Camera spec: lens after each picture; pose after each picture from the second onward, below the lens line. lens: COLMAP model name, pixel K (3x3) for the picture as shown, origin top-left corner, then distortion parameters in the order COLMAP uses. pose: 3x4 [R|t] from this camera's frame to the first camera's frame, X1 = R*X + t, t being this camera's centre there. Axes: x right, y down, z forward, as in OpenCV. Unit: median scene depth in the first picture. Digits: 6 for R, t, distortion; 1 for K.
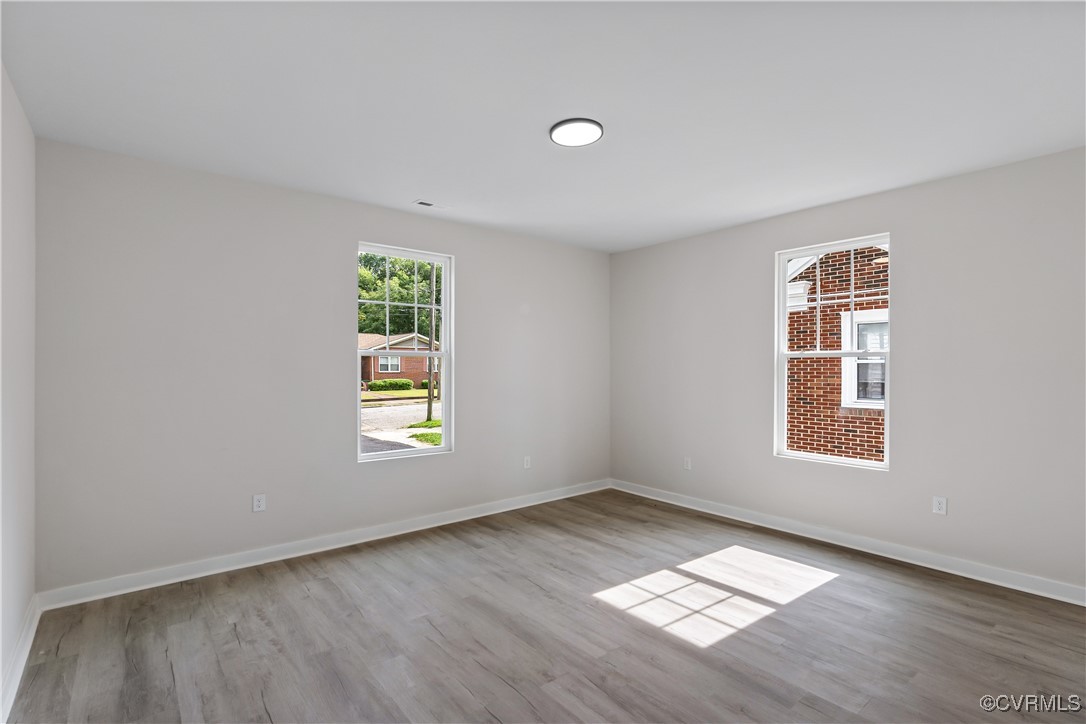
lens RADIAL K [[508.2, 0, 536.8], [0, 508.2, 373.4], [0, 0, 1]] dist [-0.000240, 0.000135]
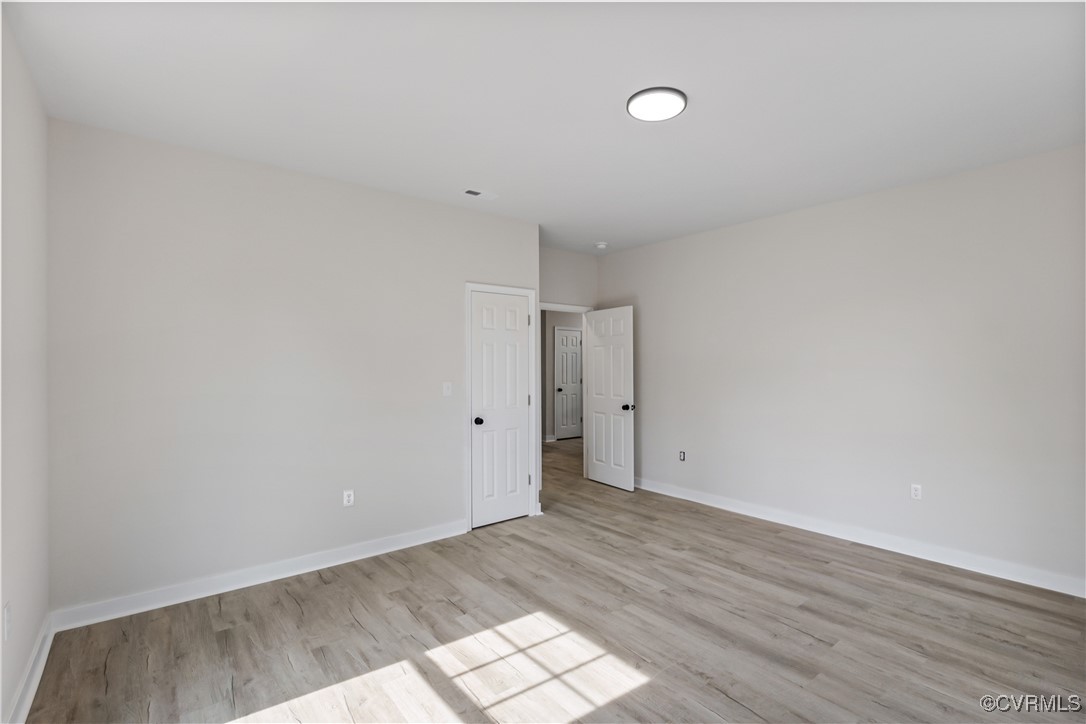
lens RADIAL K [[503.5, 0, 544.6], [0, 503.5, 376.0], [0, 0, 1]] dist [-0.002523, -0.000085]
pose [[-0.999962, 0.001586, -0.008574, 0.286407], [0.001305, 0.999468, 0.032598, -0.017232], [0.008621, 0.032585, -0.999432, 1.873252]]
